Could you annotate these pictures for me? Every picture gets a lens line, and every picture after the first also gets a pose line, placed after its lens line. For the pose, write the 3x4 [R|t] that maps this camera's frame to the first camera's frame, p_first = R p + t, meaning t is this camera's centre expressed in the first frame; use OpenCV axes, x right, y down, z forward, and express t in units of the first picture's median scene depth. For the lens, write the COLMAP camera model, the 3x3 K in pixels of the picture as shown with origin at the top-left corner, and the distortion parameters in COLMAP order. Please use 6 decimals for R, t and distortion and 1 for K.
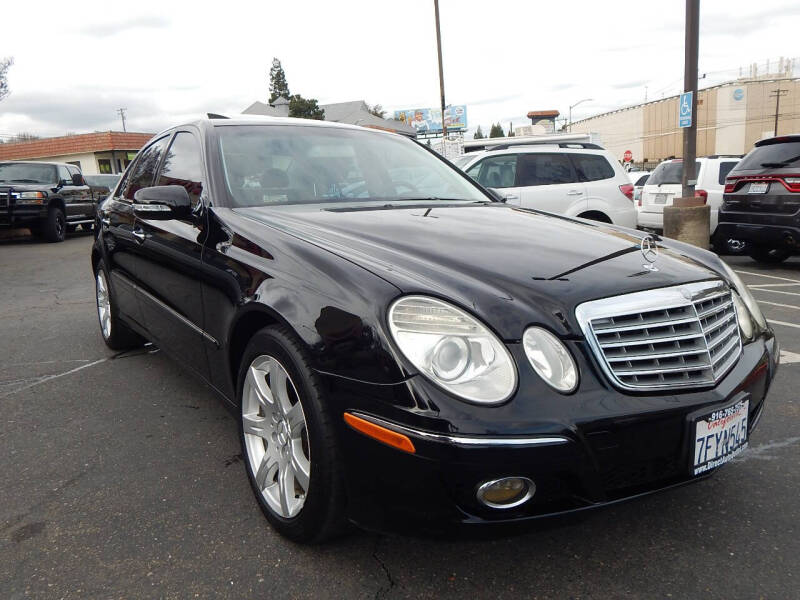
lens RADIAL K [[592.9, 0, 397.6], [0, 592.9, 293.0], [0, 0, 1]] dist [0.015032, -0.021431]
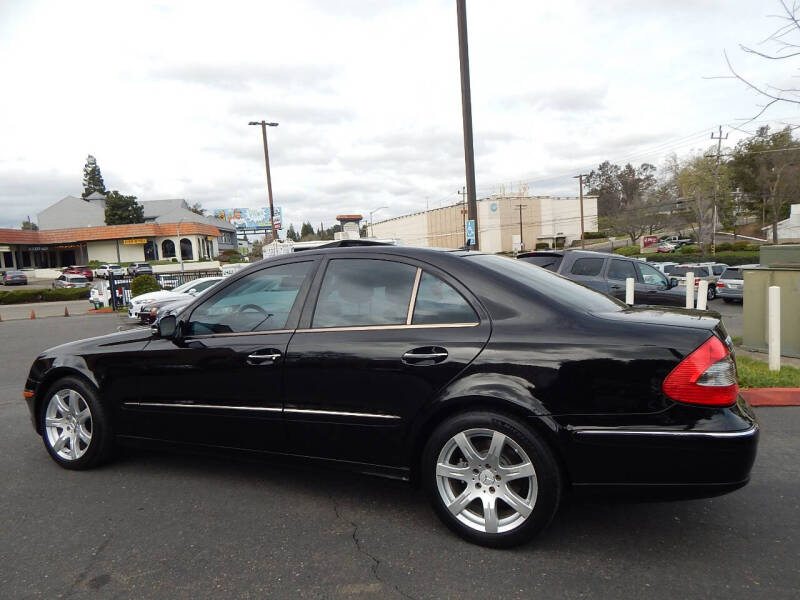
lens RADIAL K [[536.5, 0, 397.5], [0, 536.5, 295.9], [0, 0, 1]] dist [0.006903, -0.003386]
pose [[0.946919, -0.017245, 0.321011, -0.077523], [0.062109, 0.989560, -0.130049, -0.008031], [-0.315417, 0.143084, 0.938104, -0.094895]]
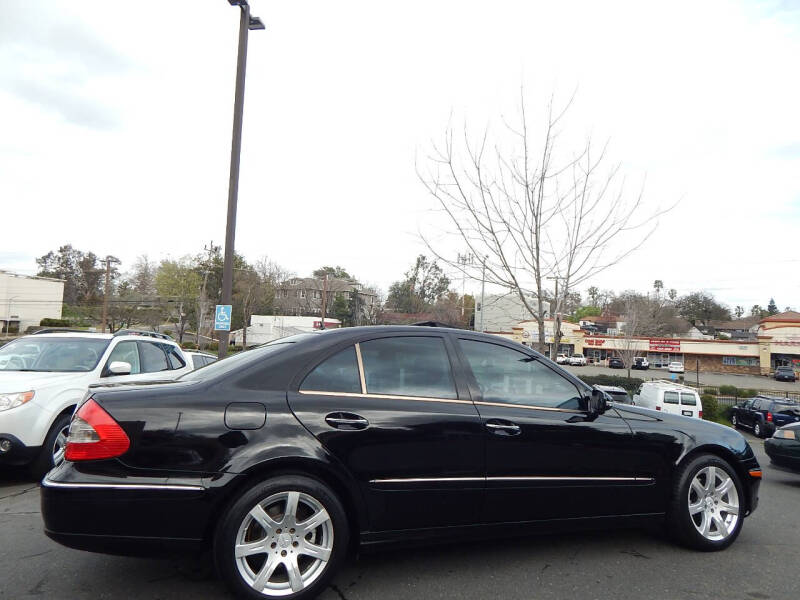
lens RADIAL K [[536.5, 0, 399.4], [0, 536.5, 297.6], [0, 0, 1]] dist [0.006903, -0.003386]
pose [[0.269030, 0.147697, 0.951740, -0.544193], [0.143759, 0.970944, -0.191314, -0.059554], [-0.952342, 0.188290, 0.239981, 0.305157]]
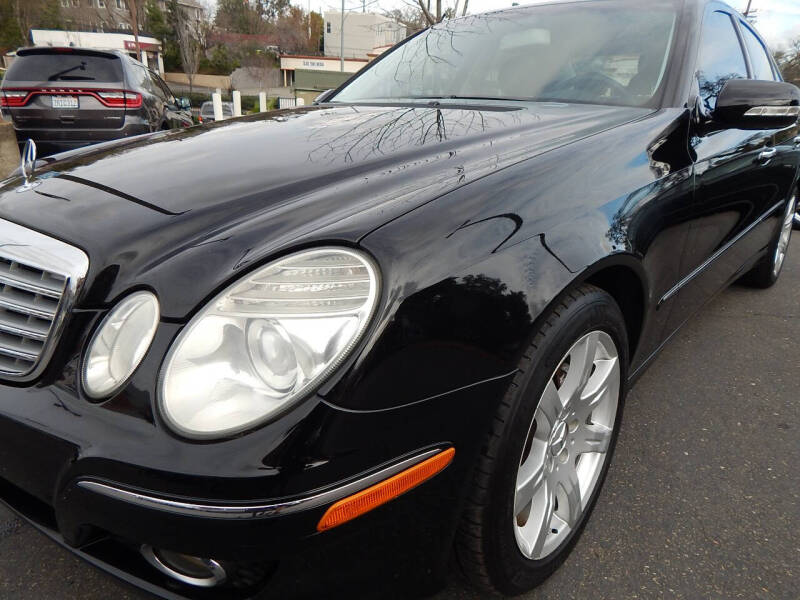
lens RADIAL K [[536.5, 0, 405.7], [0, 536.5, 303.6], [0, 0, 1]] dist [0.006903, -0.003386]
pose [[-0.010253, -0.328628, 0.944404, -0.306383], [0.163075, 0.931260, 0.325824, -0.059018], [-0.986560, 0.157349, 0.044043, 0.419122]]
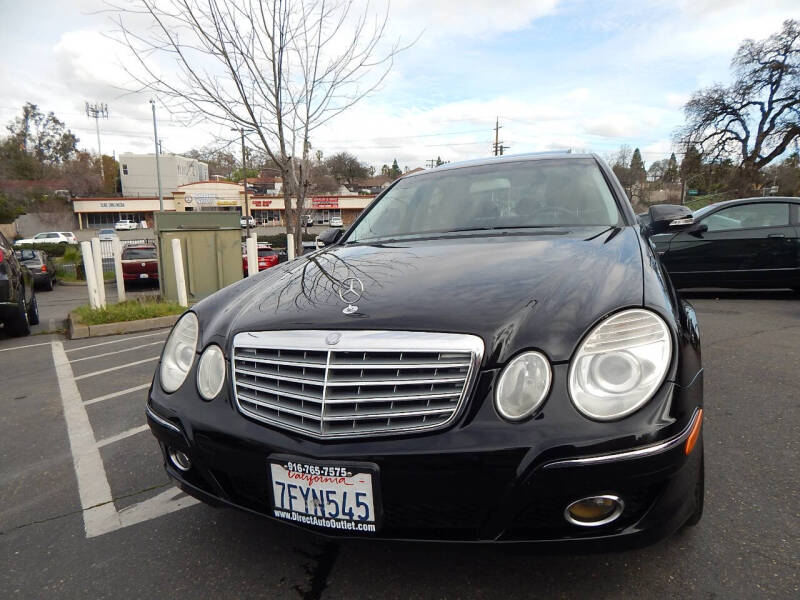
lens RADIAL K [[536.5, 0, 405.3], [0, 536.5, 298.4], [0, 0, 1]] dist [0.006903, -0.003386]
pose [[-0.348627, -0.086757, 0.933238, -0.349767], [0.237513, 0.955028, 0.177510, -0.088886], [-0.906668, 0.283541, -0.312343, 0.543360]]
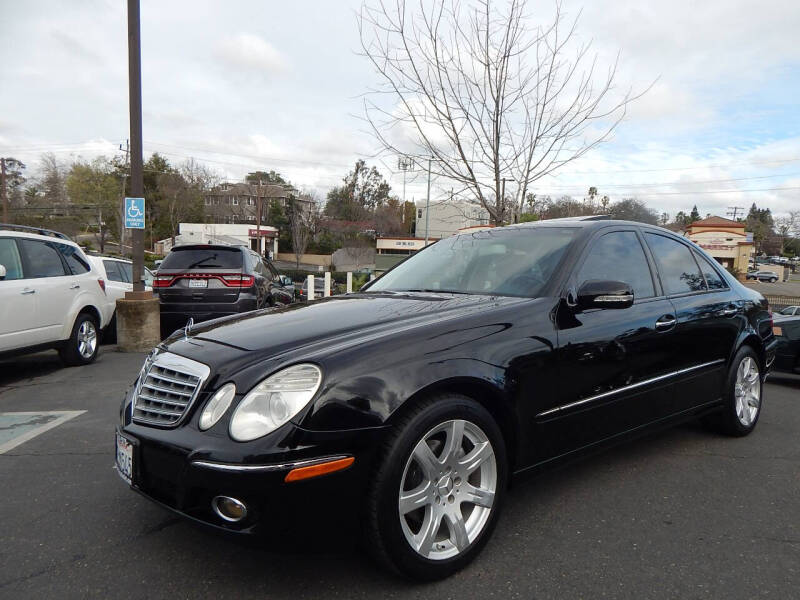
lens RADIAL K [[536.5, 0, 402.1], [0, 536.5, 300.7], [0, 0, 1]] dist [0.006903, -0.003386]
pose [[0.155570, -0.024990, 0.987509, -0.416291], [0.167718, 0.985834, -0.001474, -0.058742], [-0.973483, 0.165853, 0.157557, 0.362390]]
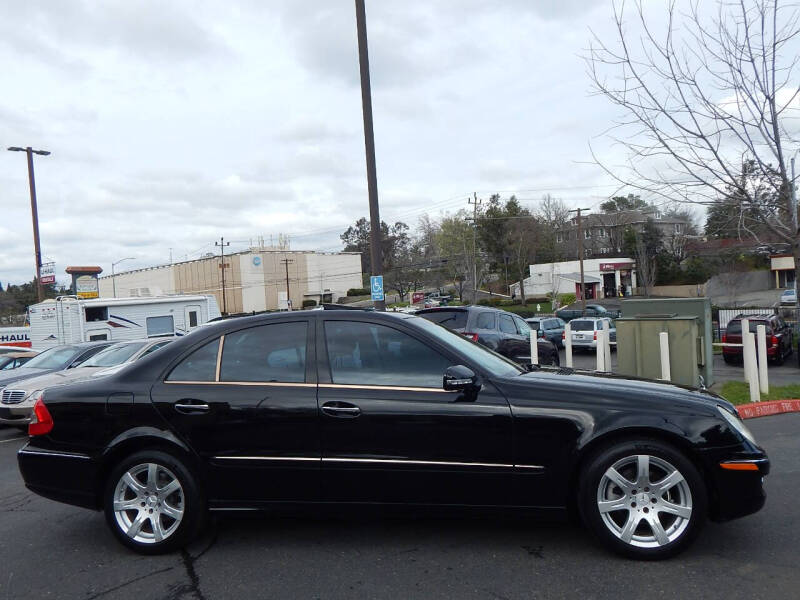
lens RADIAL K [[592.9, 0, 396.4], [0, 592.9, 304.5], [0, 0, 1]] dist [0.015032, -0.021431]
pose [[0.721605, 0.003781, 0.692295, -0.416470], [0.158727, 0.972444, -0.170758, -0.029074], [-0.673864, 0.233106, 0.701120, 0.021052]]
